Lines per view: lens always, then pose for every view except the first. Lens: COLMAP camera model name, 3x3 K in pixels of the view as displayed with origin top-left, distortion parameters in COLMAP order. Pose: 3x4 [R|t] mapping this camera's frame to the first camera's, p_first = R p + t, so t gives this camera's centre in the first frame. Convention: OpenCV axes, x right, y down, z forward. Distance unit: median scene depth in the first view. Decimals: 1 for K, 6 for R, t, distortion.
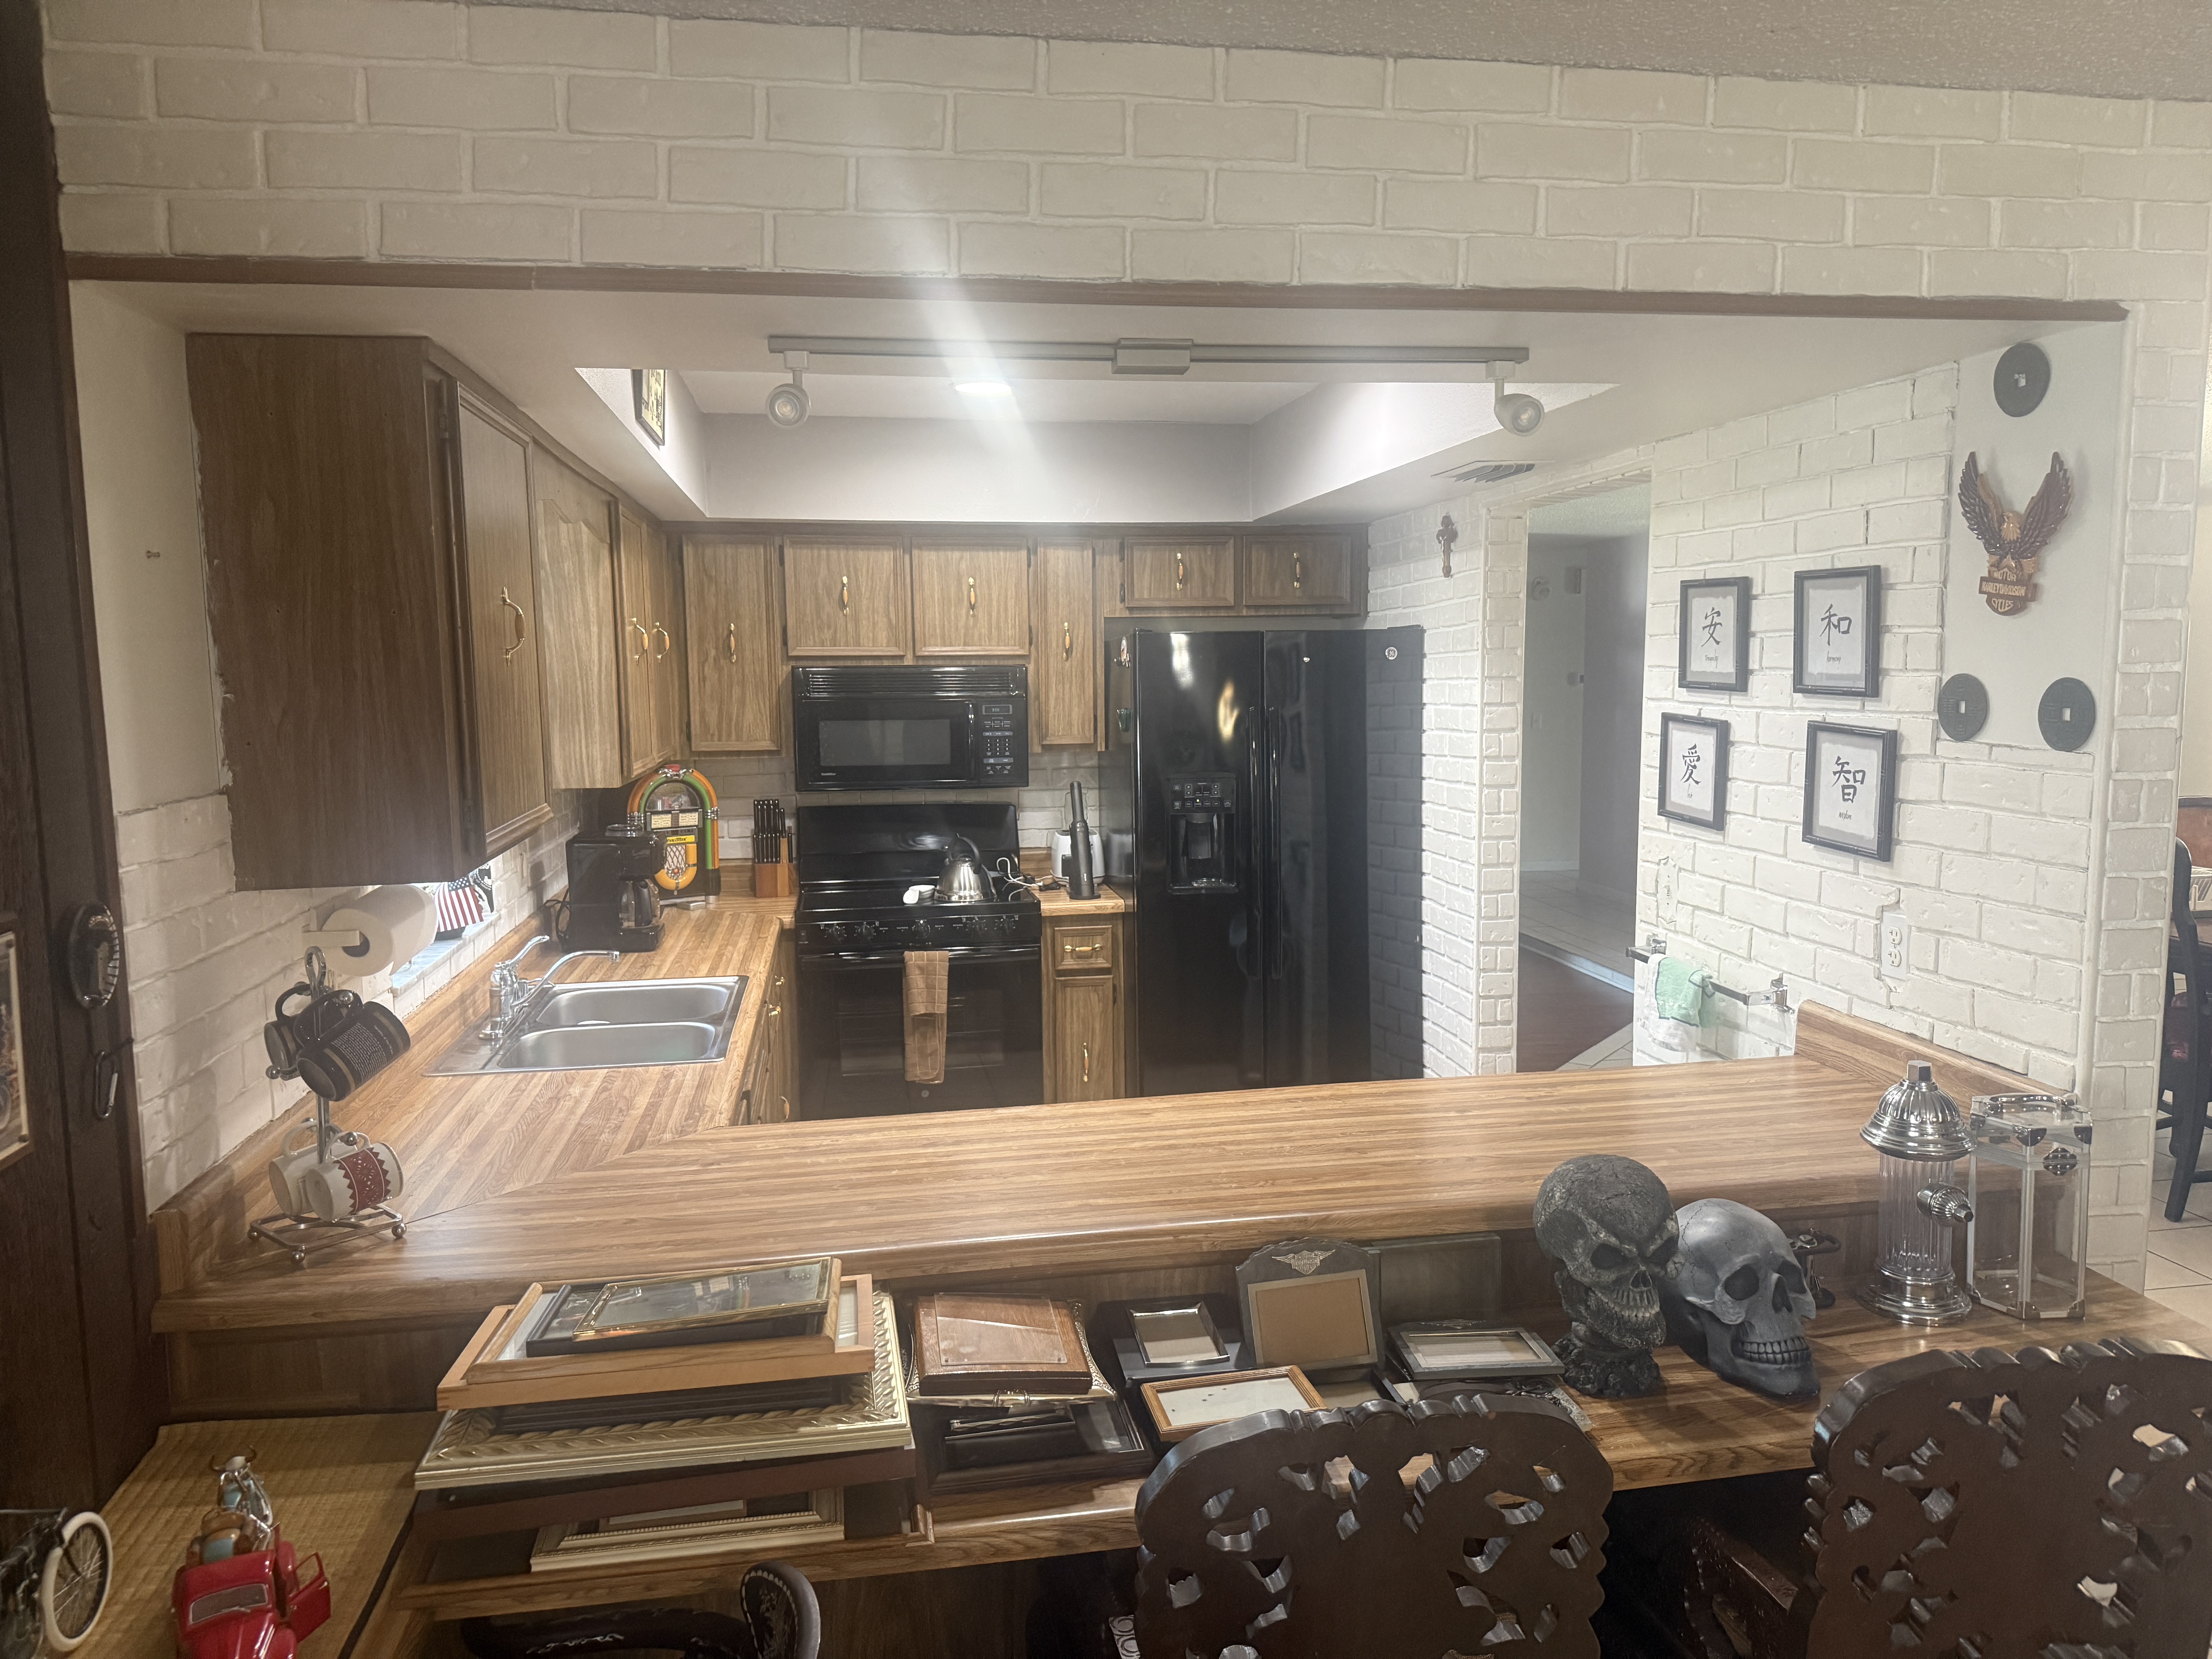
lens RADIAL K [[1475.4, 0, 1111.8], [0, 1475.4, 816.4], [0, 0, 1]] dist [0.070206, -0.068189]
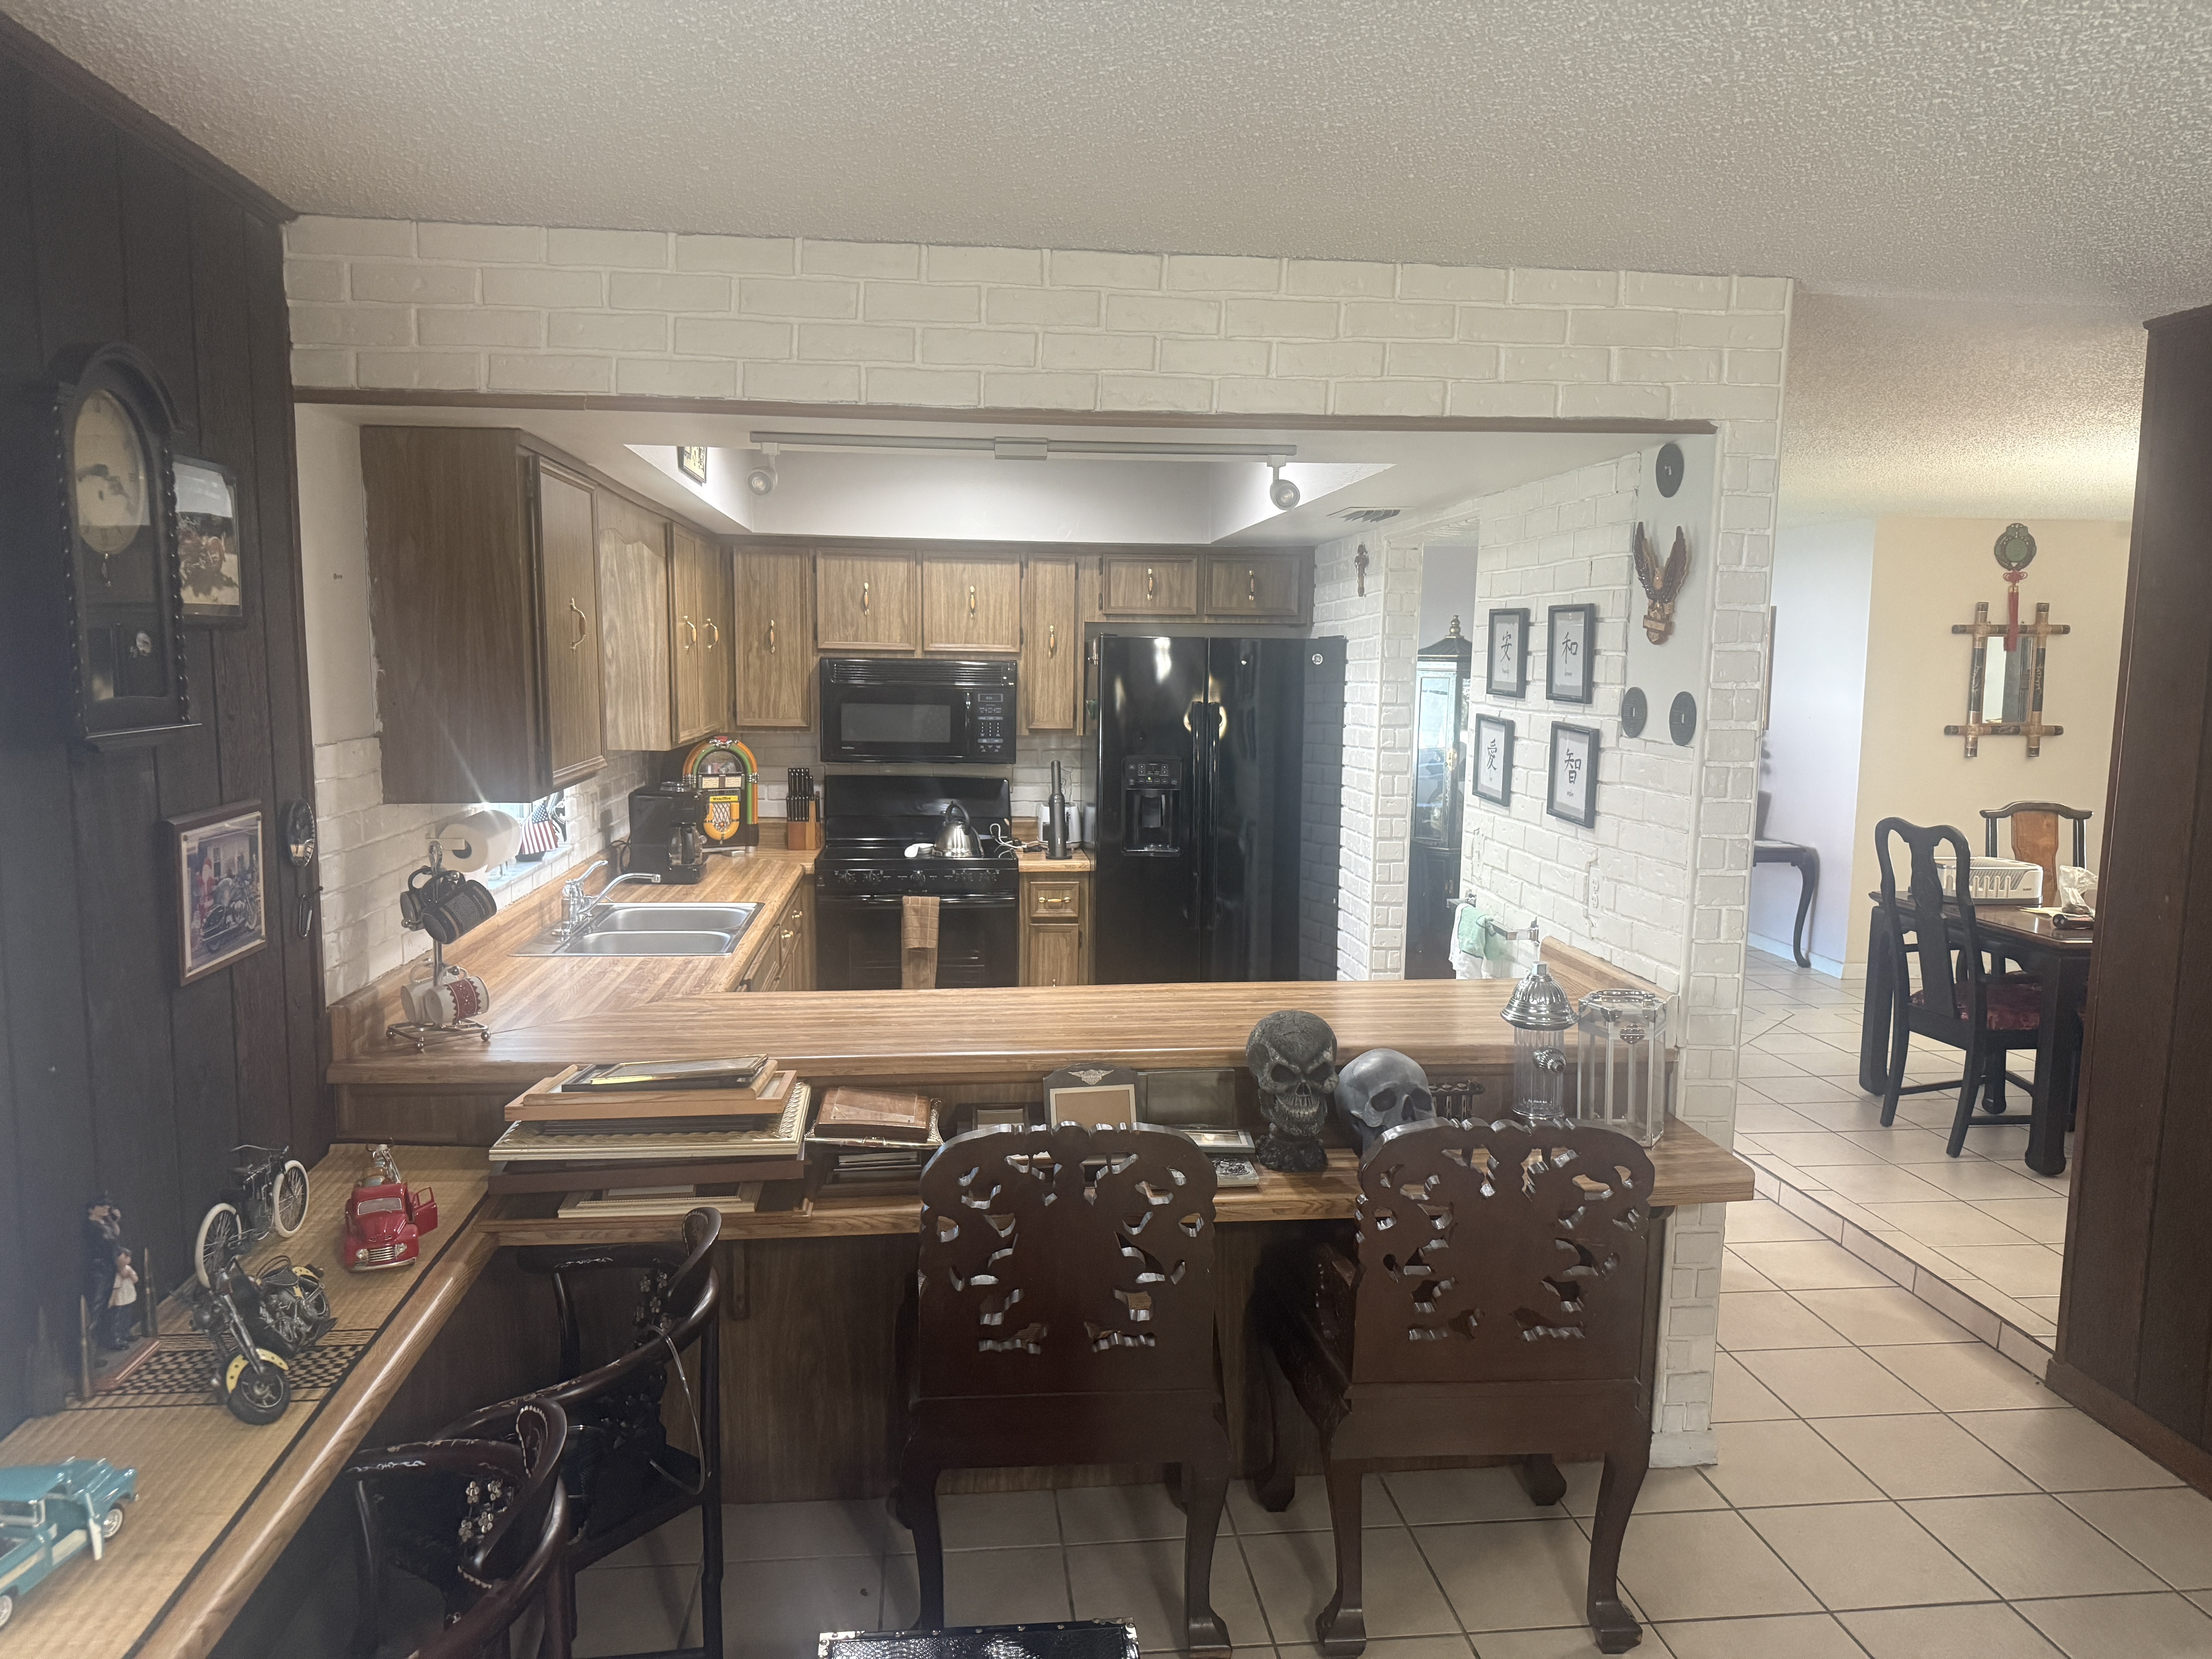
lens RADIAL K [[1468.8, 0, 1106.0], [0, 1468.8, 829.5], [0, 0, 1]] dist [0.138482, -0.206810]
pose [[0.997644, 0.031759, -0.060813, 0.173638], [-0.030949, 0.999420, 0.014218, 0.026426], [0.061229, -0.012302, 0.998048, -0.346242]]
